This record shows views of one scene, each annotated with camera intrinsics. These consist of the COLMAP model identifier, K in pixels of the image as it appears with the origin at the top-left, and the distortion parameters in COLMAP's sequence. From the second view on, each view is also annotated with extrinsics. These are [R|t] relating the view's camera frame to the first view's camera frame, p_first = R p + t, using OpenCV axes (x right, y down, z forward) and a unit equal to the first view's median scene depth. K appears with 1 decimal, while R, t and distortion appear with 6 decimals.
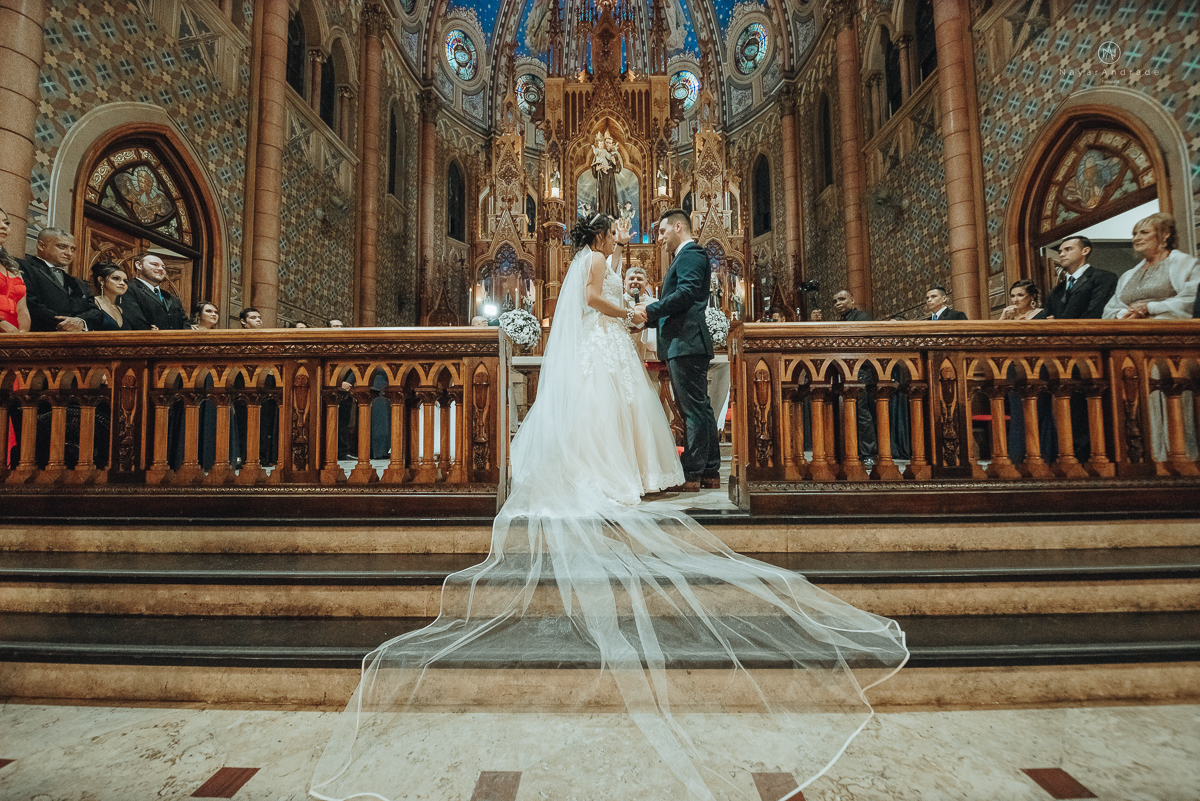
lens RADIAL K [[499.1, 0, 604.2], [0, 499.1, 397.1], [0, 0, 1]] dist [-0.002630, -0.000585]
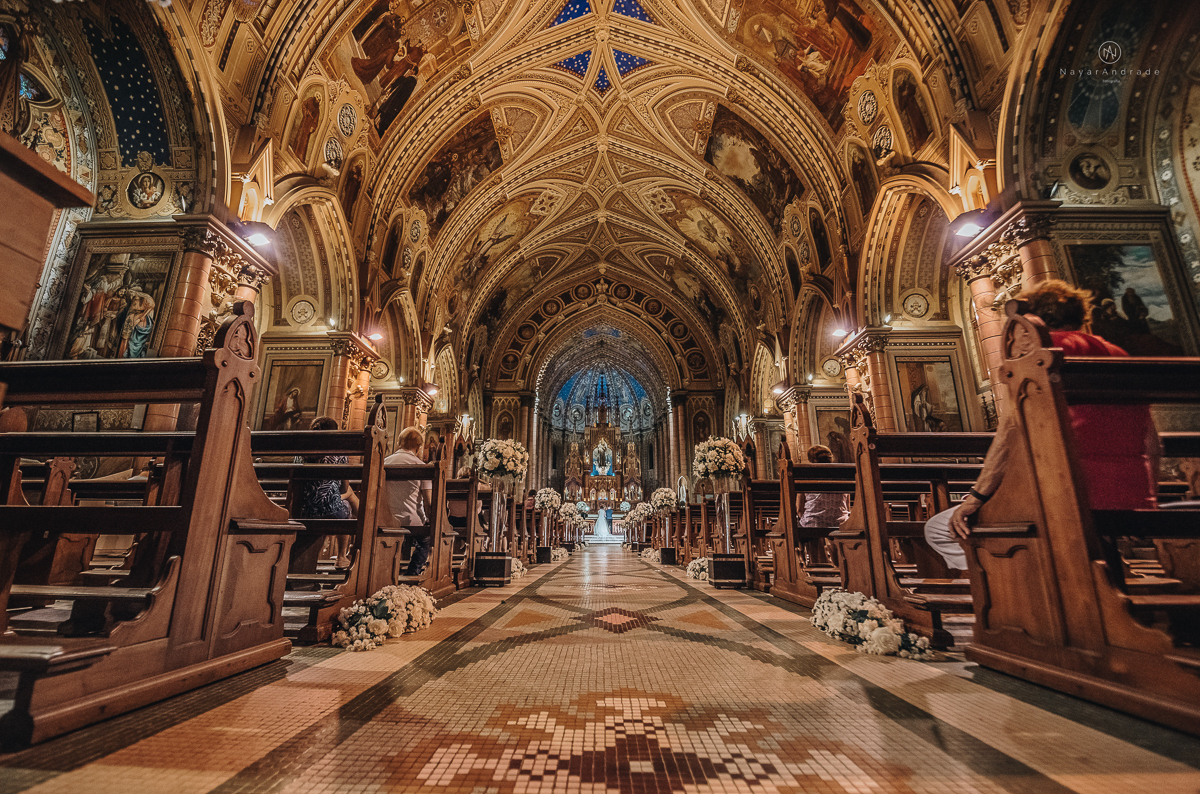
lens RADIAL K [[493.3, 0, 600.0], [0, 493.3, 397.0], [0, 0, 1]] dist [-0.002351, -0.005582]
pose [[0.999925, 0.006120, -0.010568, 0.023115], [-0.008023, 0.981625, -0.190651, -0.189146], [0.009207, 0.190721, 0.981601, -2.422053]]
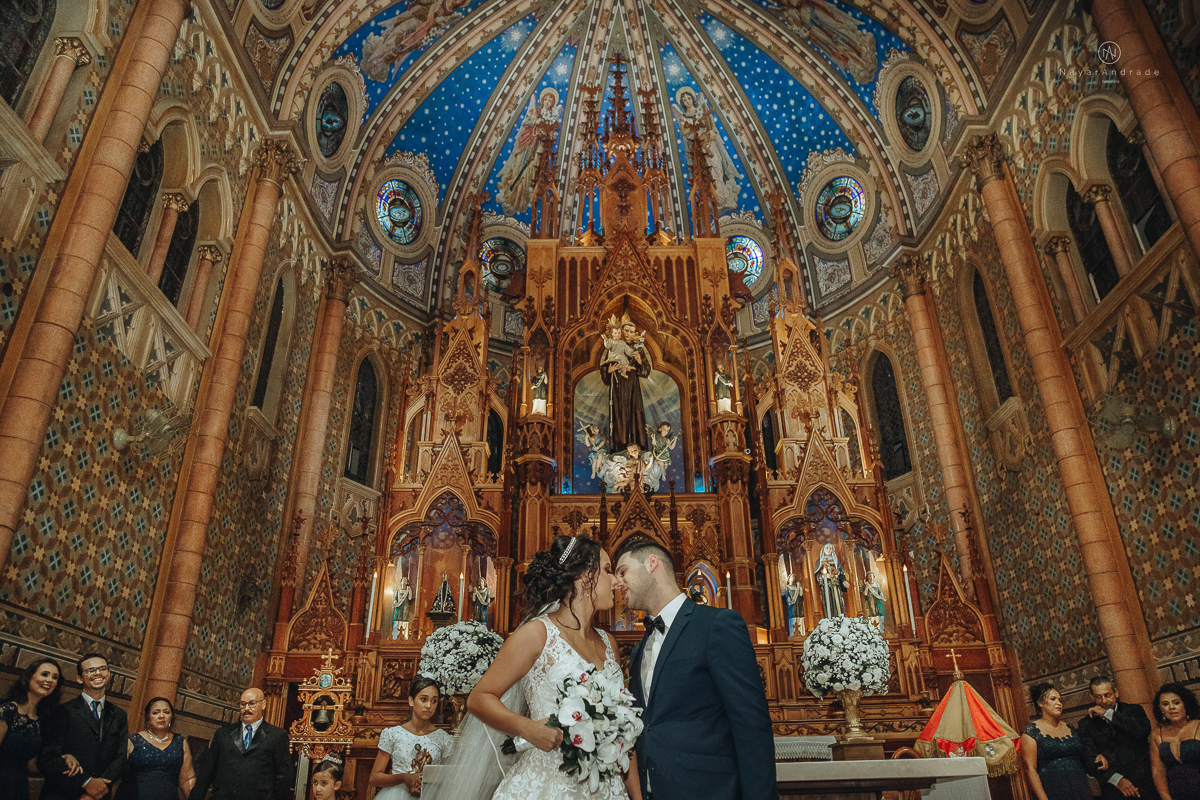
lens RADIAL K [[837.4, 0, 615.4], [0, 837.4, 402.0], [0, 0, 1]] dist [-0.100748, 0.048240]
pose [[0.999660, 0.006797, 0.025172, -0.034403], [0.003471, 0.922137, -0.386849, -0.041429], [-0.025841, 0.386804, 0.921800, 0.105599]]
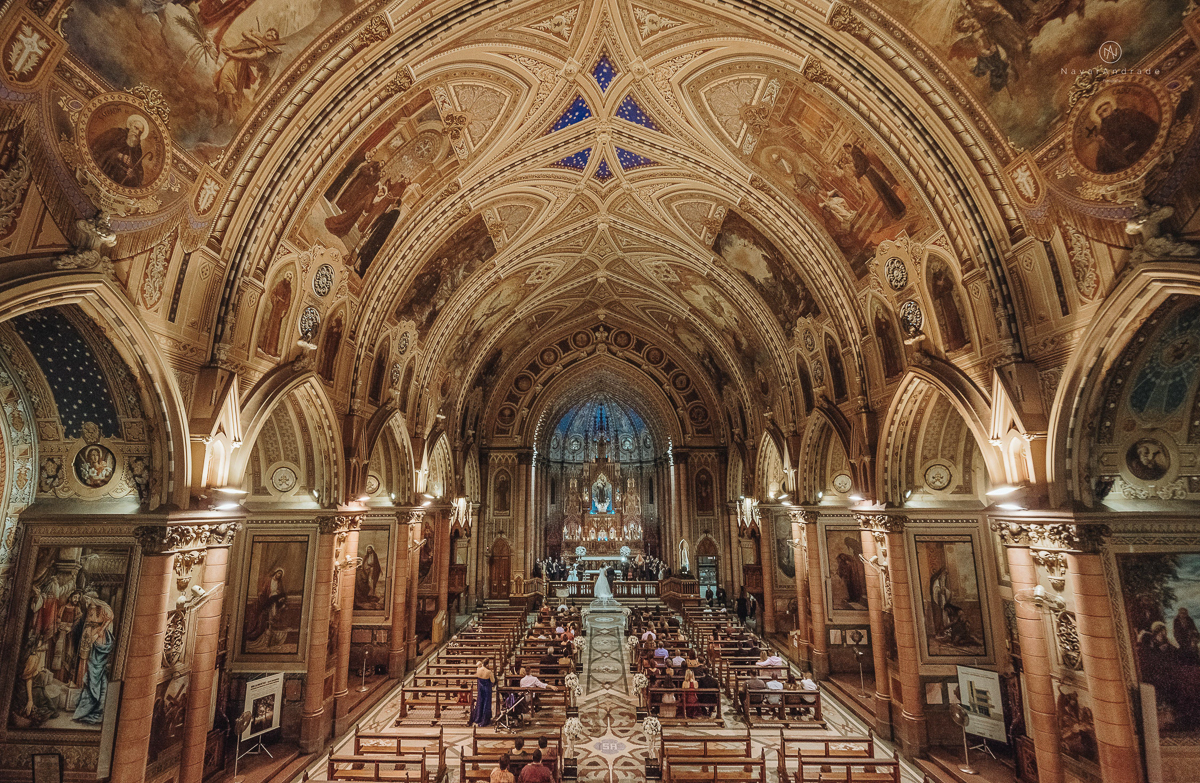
lens RADIAL K [[495.9, 0, 604.0], [0, 495.9, 392.4], [0, 0, 1]] dist [-0.001474, -0.005748]
pose [[0.999985, 0.003651, 0.004157, 0.004660], [-0.003083, 0.991607, -0.129254, -0.678412], [-0.004594, 0.129239, 0.991603, -2.431612]]
